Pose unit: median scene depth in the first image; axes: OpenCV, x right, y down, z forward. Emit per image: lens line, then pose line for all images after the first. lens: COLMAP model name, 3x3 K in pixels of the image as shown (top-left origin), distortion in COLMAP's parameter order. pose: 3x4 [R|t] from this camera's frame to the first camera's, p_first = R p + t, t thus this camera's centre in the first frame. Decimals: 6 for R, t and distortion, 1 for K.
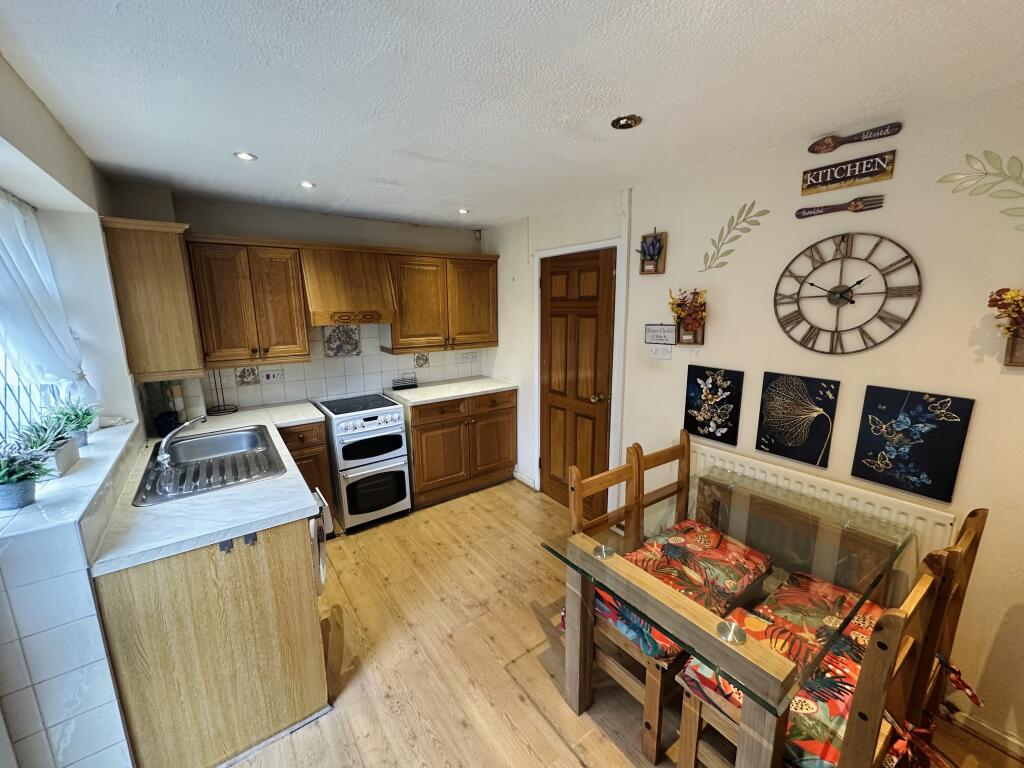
lens RADIAL K [[407.7, 0, 509.2], [0, 407.7, 383.3], [0, 0, 1]] dist [0.000364, 0.000188]
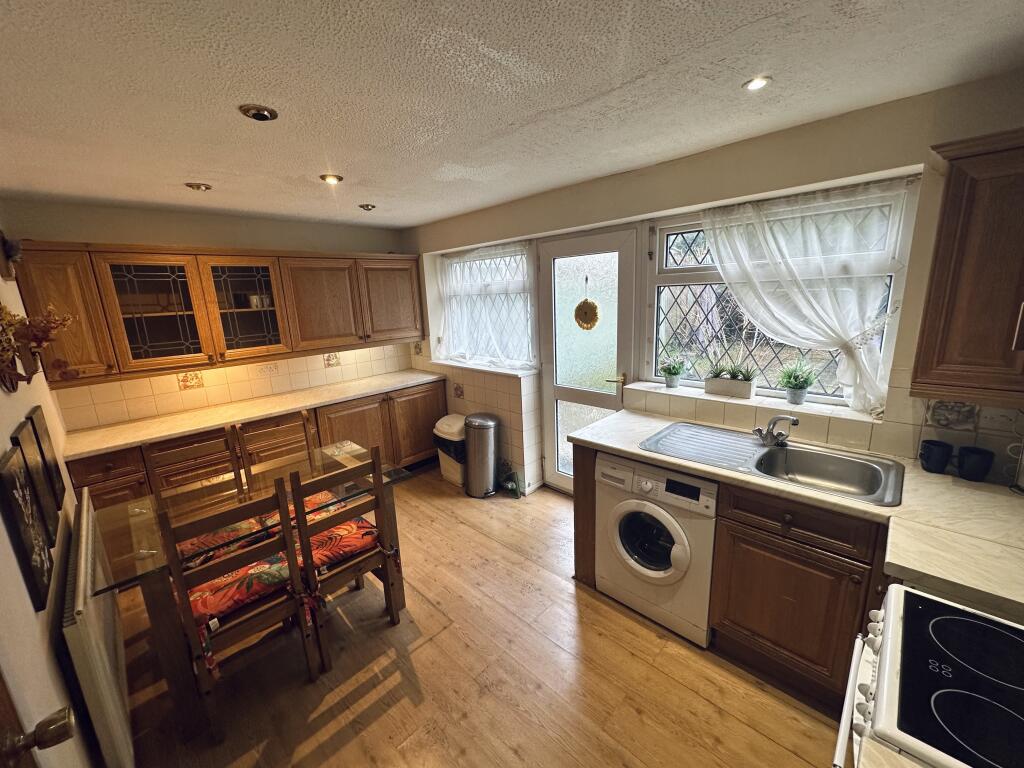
lens RADIAL K [[407.7, 0, 507.9], [0, 407.7, 383.7], [0, 0, 1]] dist [0.000364, 0.000188]
pose [[-0.985843, 0.086911, -0.143390, -0.051919], [0.022106, 0.915082, 0.402663, -0.335144], [0.166209, 0.393792, -0.904048, 1.642334]]
